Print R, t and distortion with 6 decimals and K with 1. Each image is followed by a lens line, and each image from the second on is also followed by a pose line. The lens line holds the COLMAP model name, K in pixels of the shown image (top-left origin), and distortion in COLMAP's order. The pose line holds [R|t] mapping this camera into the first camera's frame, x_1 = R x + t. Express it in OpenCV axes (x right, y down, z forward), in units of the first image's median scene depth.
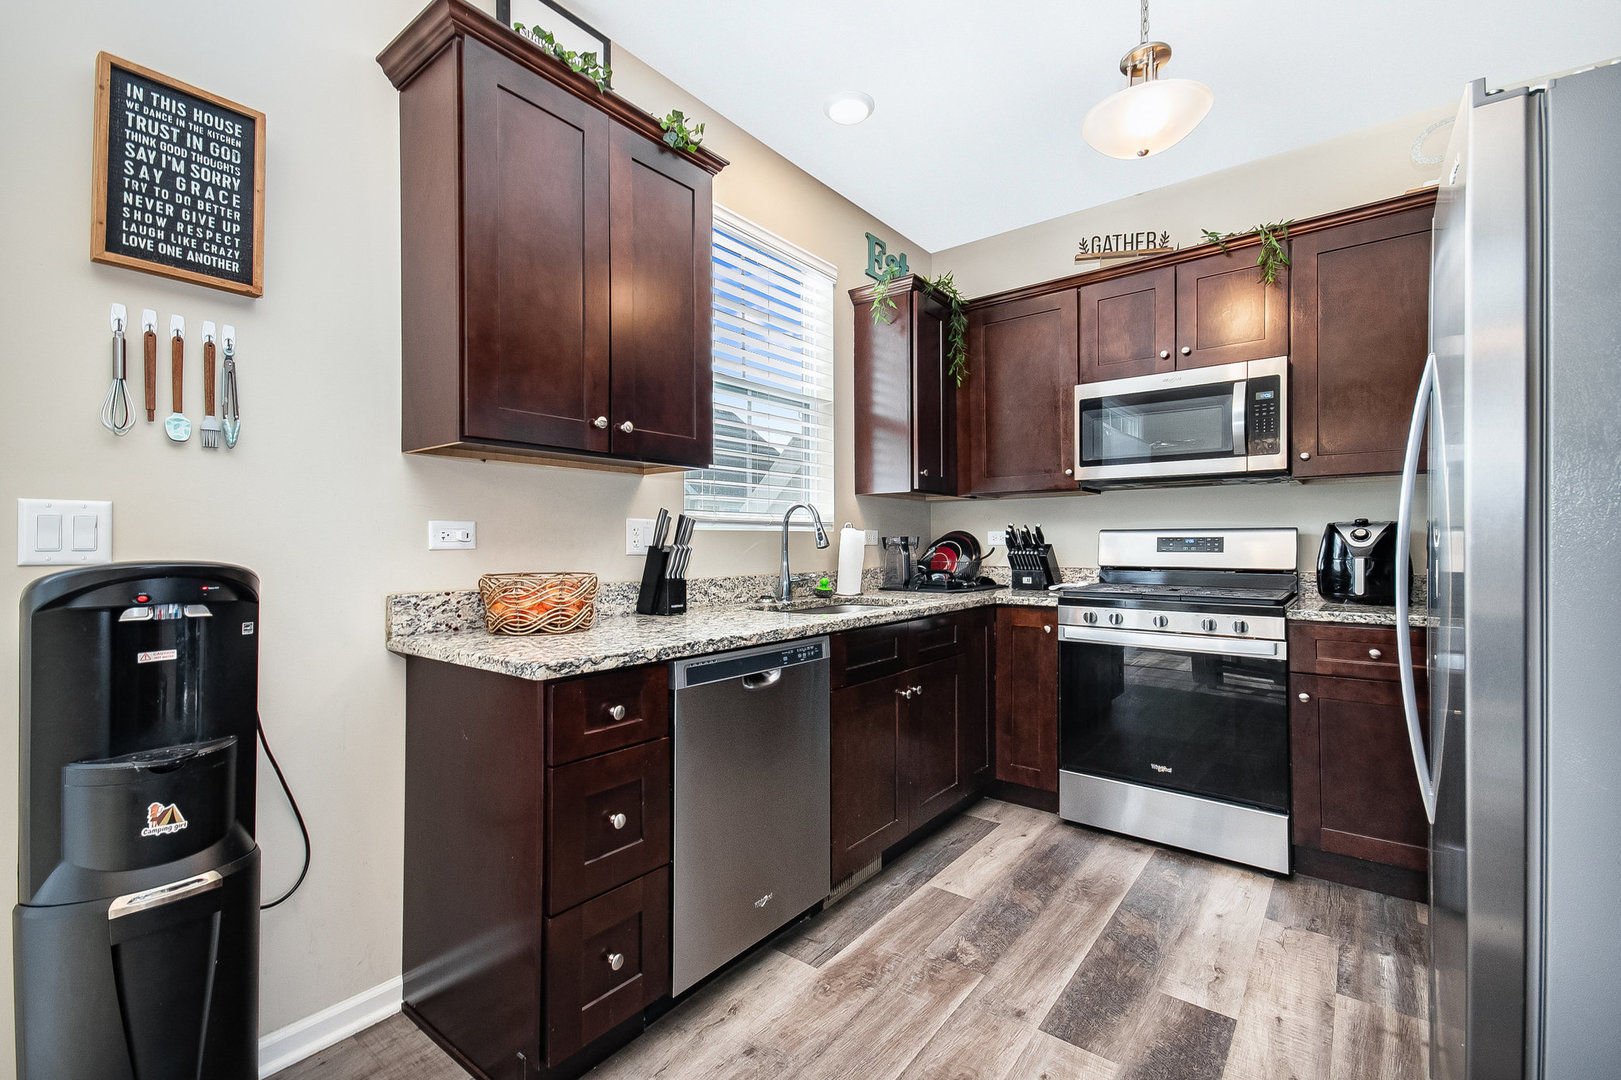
lens RADIAL K [[710.0, 0, 810.5], [0, 710.0, 540.0], [0, 0, 1]] dist [0.015823, 0.000704]
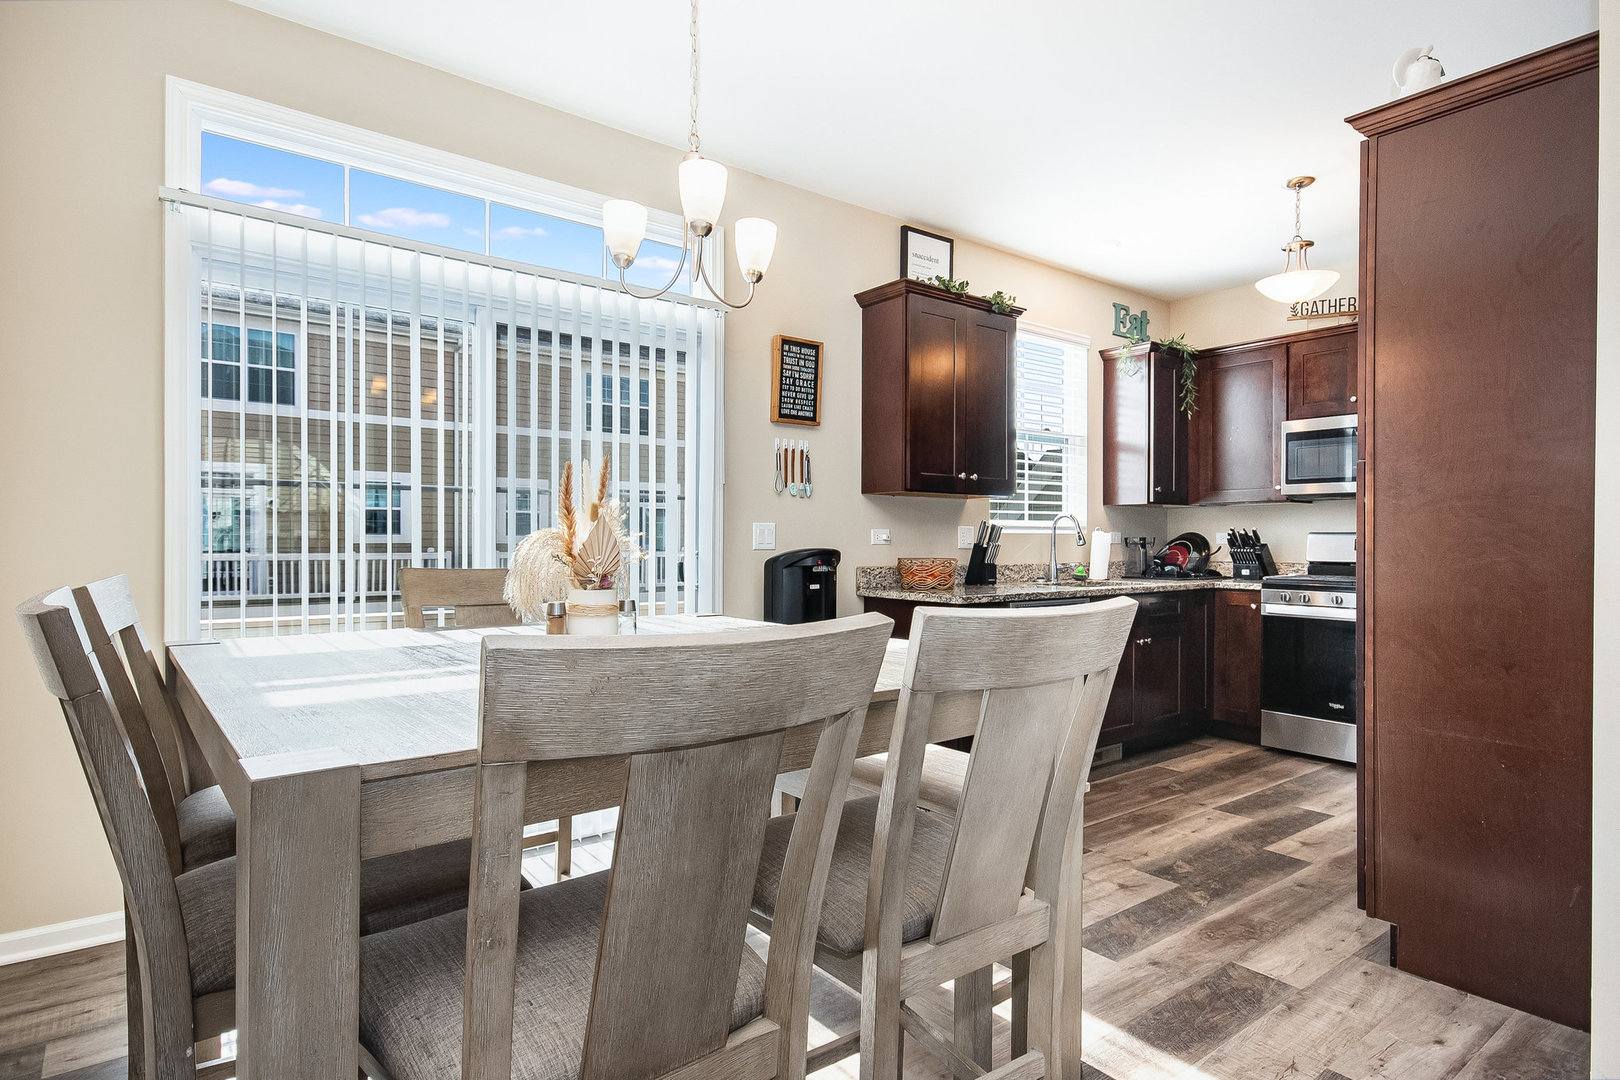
lens RADIAL K [[875.0, 0, 818.2], [0, 875.0, 545.5], [0, 0, 1]] dist [-0.002861, 0.035376]
pose [[0.971542, 0.006189, -0.236786, -0.077004], [-0.003586, 0.999928, 0.011423, -0.006541], [0.236839, -0.010249, 0.971495, -0.822333]]
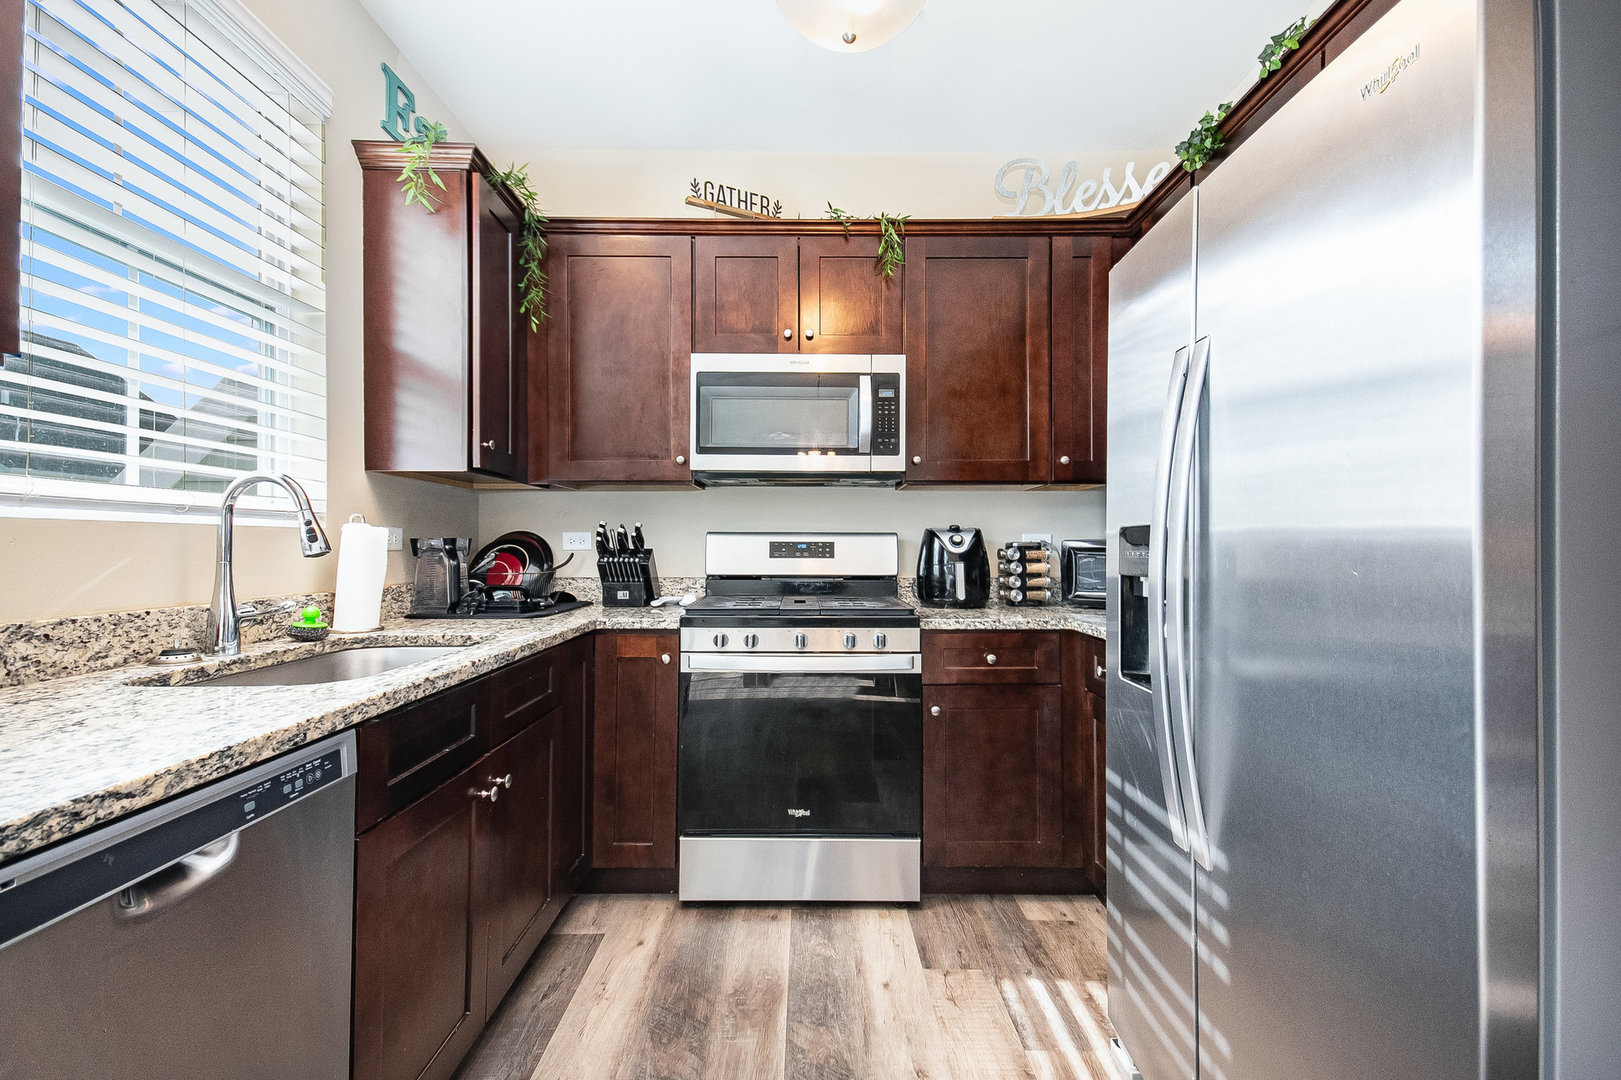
lens RADIAL K [[727.9, 0, 821.6], [0, 727.9, 540.3], [0, 0, 1]] dist [0.033667, -0.008589]
pose [[0.782151, 0.009645, 0.623014, -0.031627], [-0.006325, 0.999952, -0.007540, 0.001042], [-0.623056, 0.001956, 0.782175, 0.276447]]
